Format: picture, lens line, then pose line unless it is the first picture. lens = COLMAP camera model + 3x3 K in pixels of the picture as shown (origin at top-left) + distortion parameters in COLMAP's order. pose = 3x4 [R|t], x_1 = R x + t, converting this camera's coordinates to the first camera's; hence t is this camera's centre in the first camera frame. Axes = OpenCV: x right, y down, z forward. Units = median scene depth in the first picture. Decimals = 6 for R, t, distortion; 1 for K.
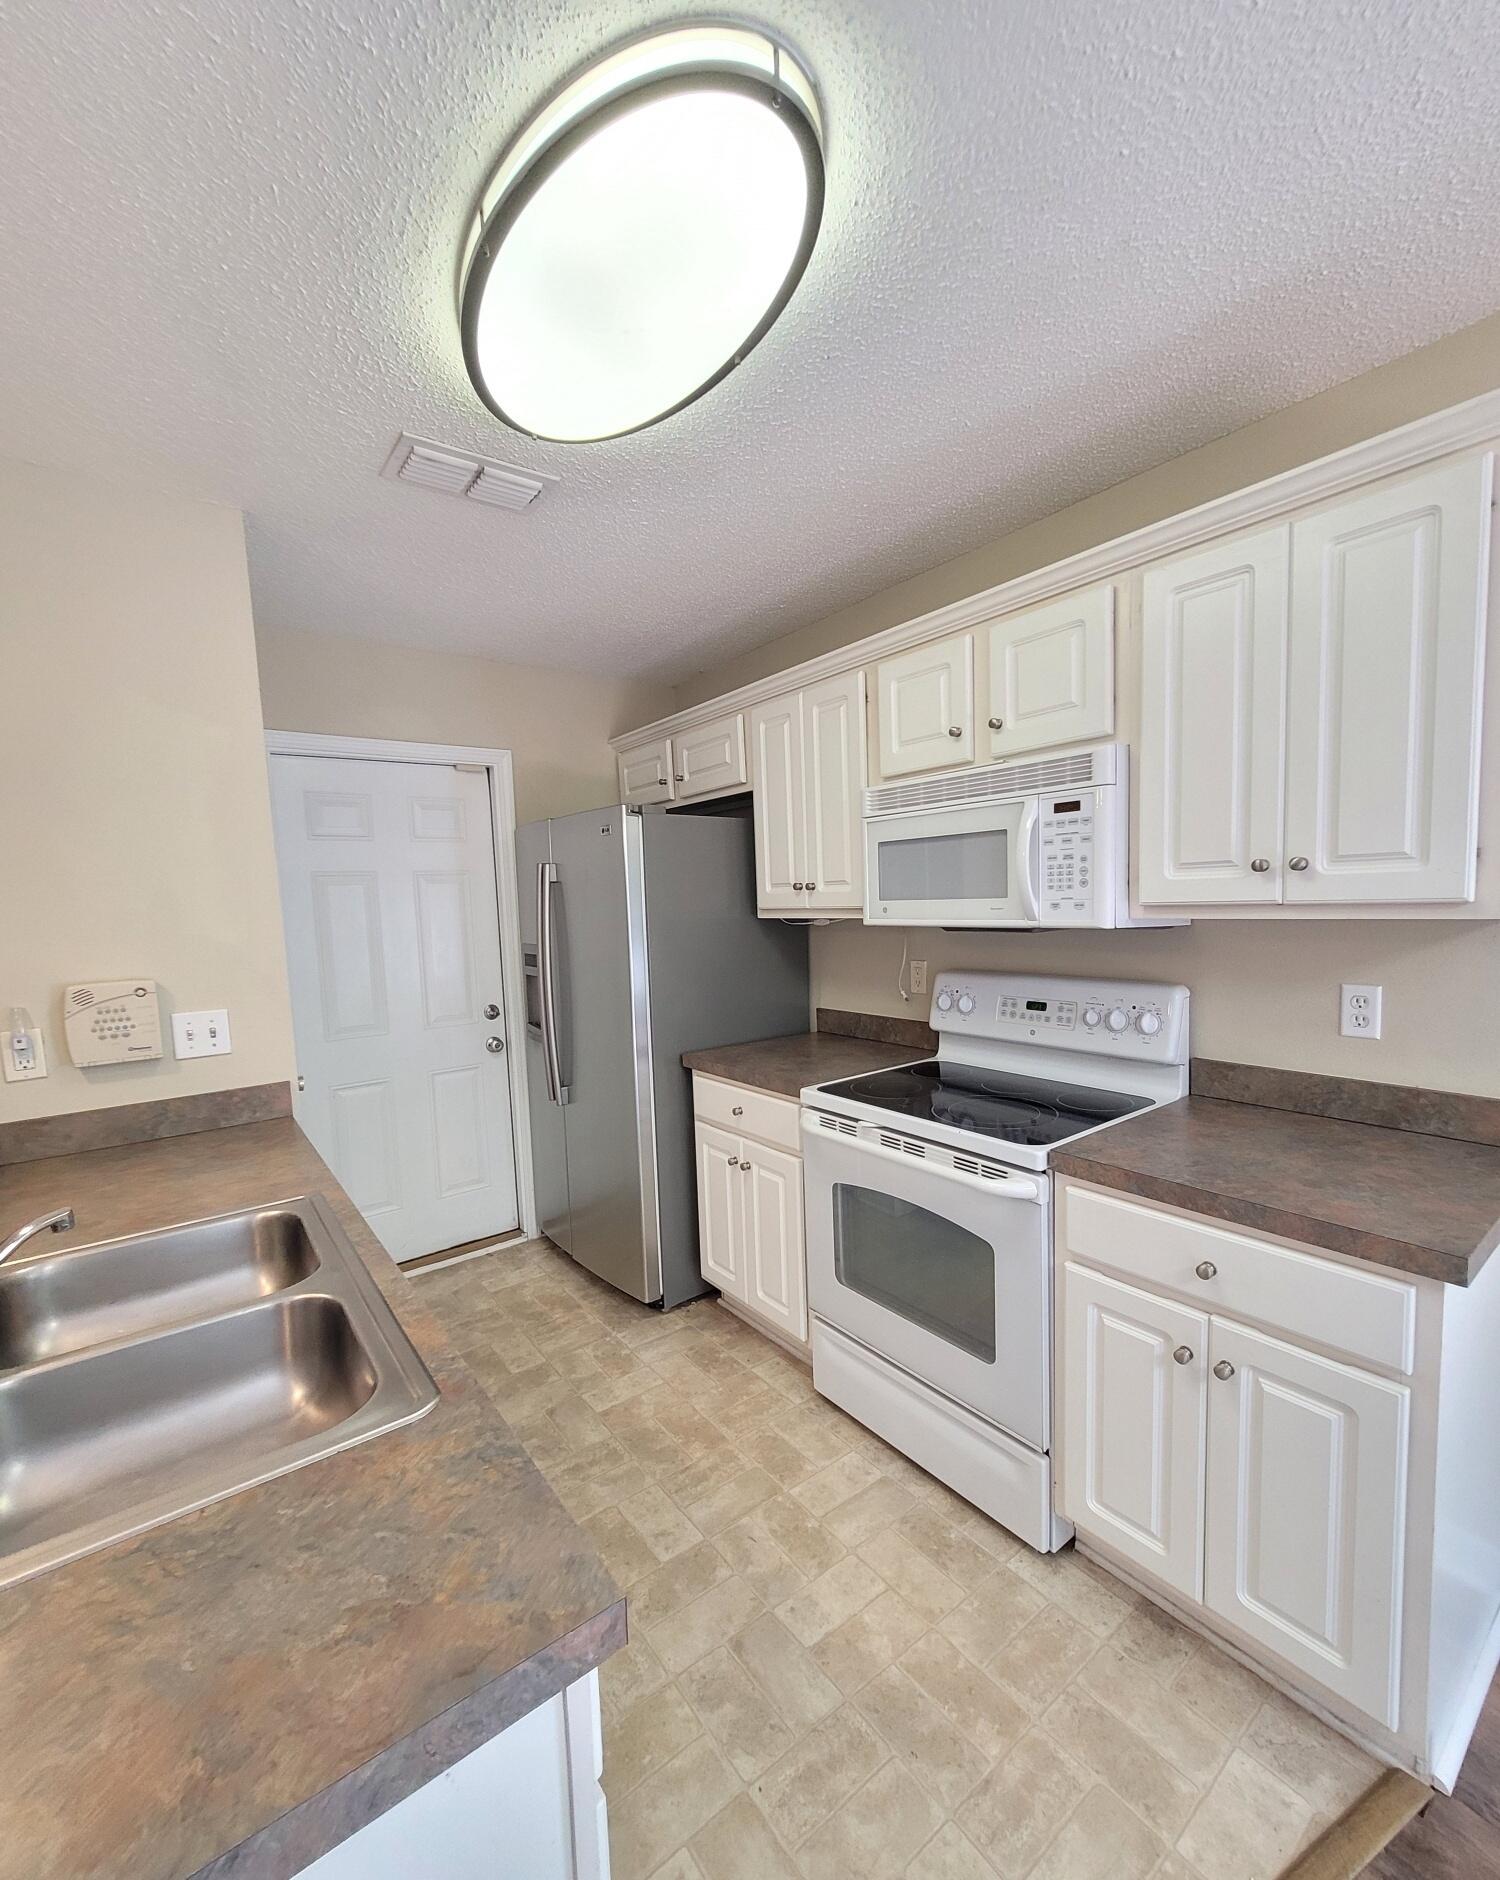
lens RADIAL K [[784.9, 0, 752.8], [0, 784.9, 969.0], [0, 0, 1]] dist [0.000683, -0.000106]
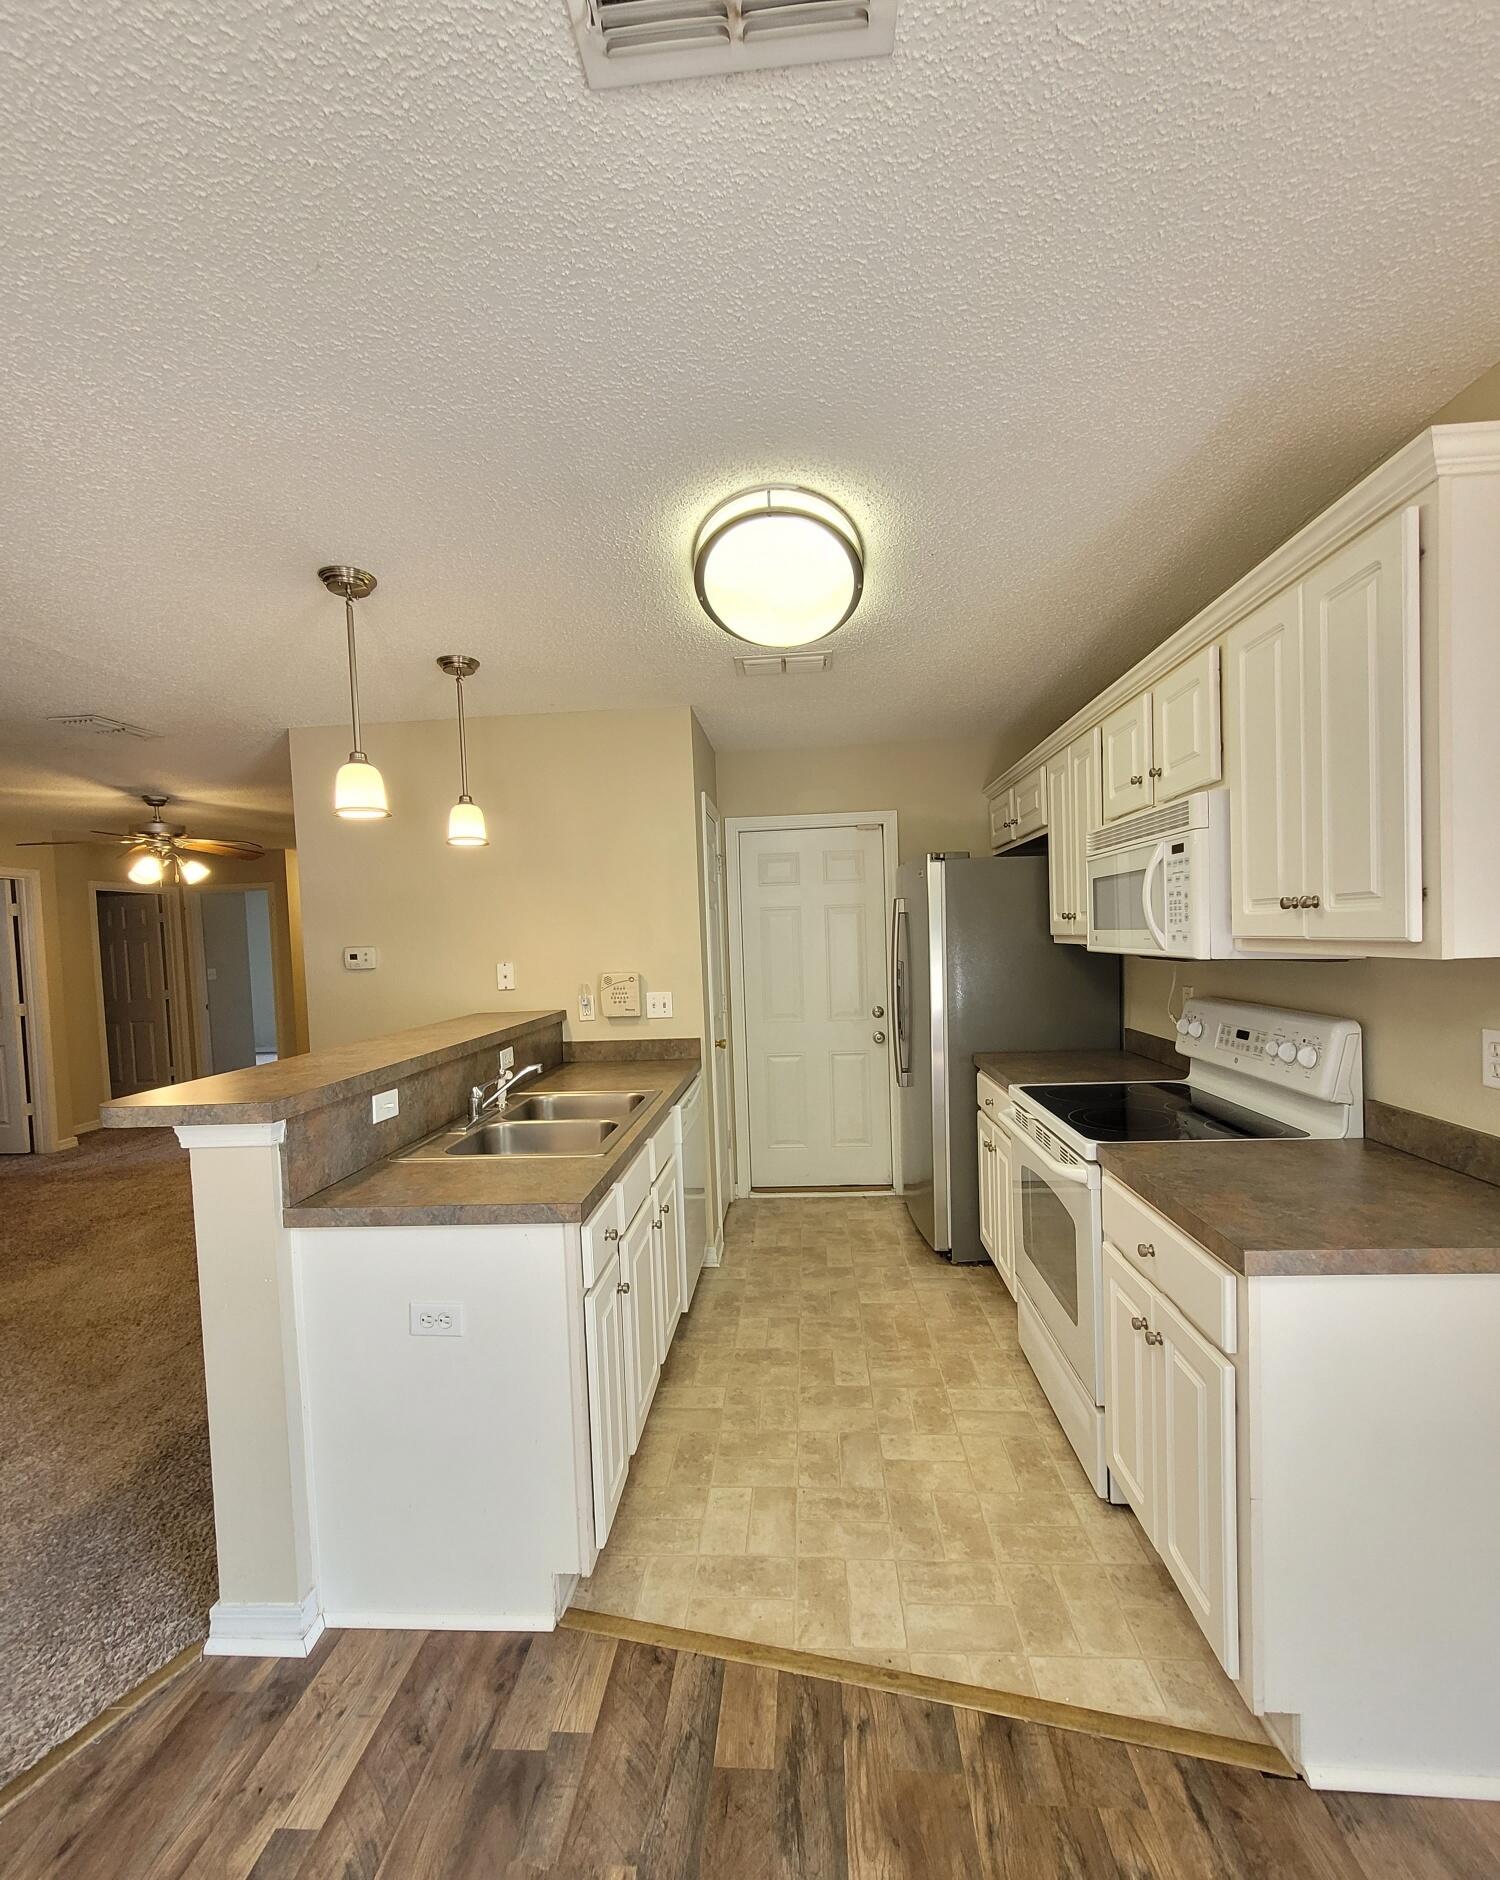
lens RADIAL K [[784.9, 0, 752.8], [0, 784.9, 969.0], [0, 0, 1]] dist [0.000683, -0.000106]
pose [[0.754302, 0.035520, -0.655566, 0.614374], [-0.049605, 0.998765, -0.002961, -0.003592], [0.654651, 0.034752, 0.755132, -0.201698]]
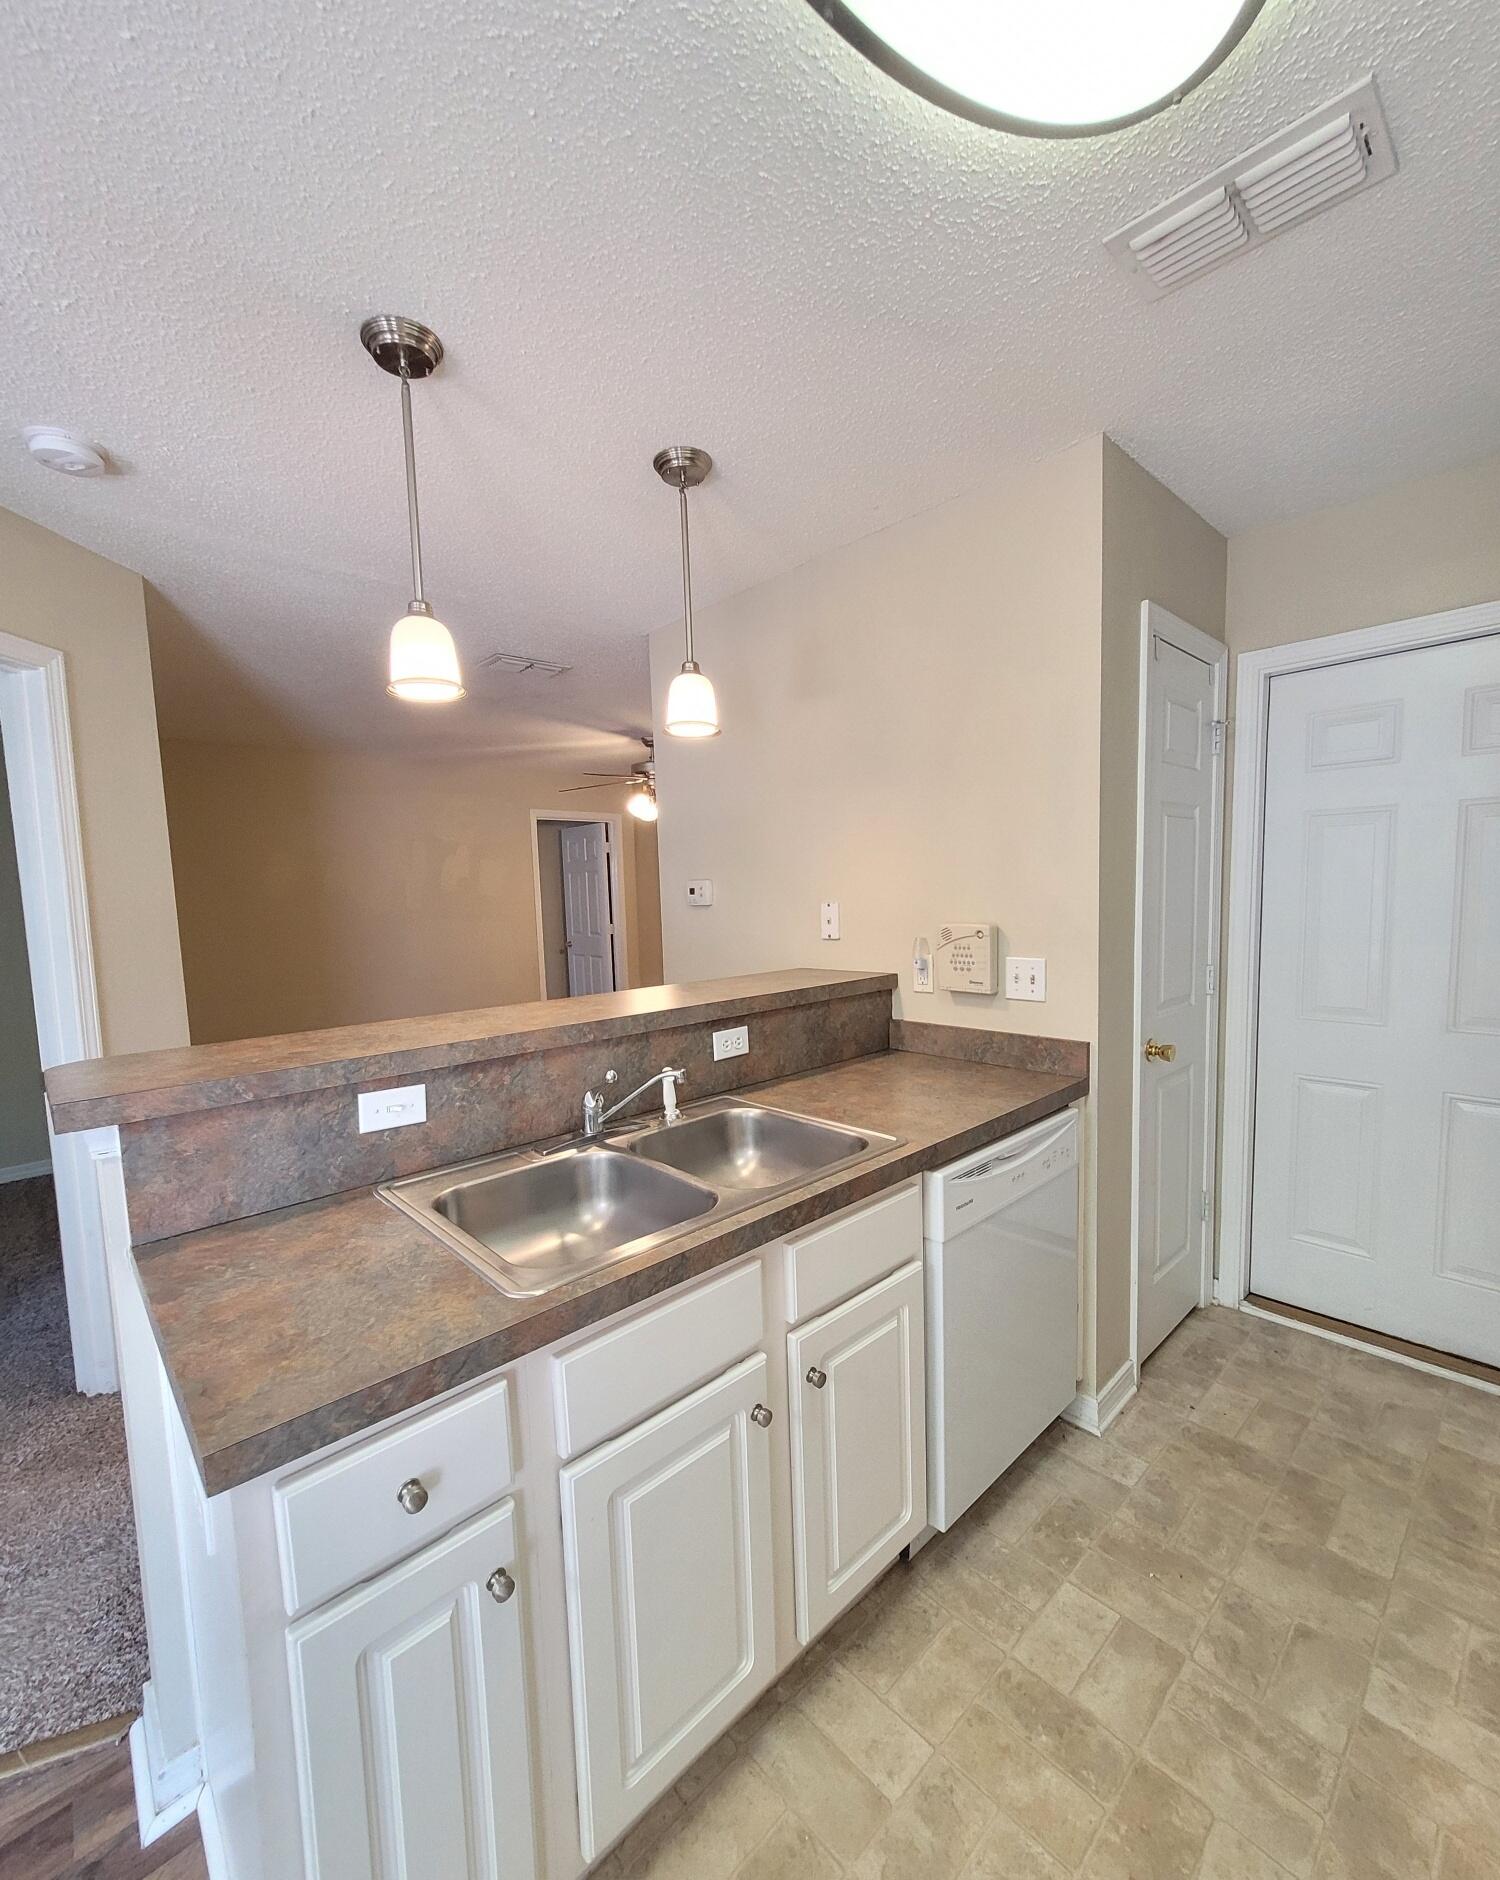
lens RADIAL K [[787.7, 0, 756.7], [0, 787.7, 962.9], [0, 0, 1]] dist [-0.000431, 0.002695]
pose [[0.107162, 0.124302, -0.986441, 0.314328], [-0.062659, 0.991026, 0.118073, -0.042768], [0.992265, 0.049156, 0.113989, 0.512789]]
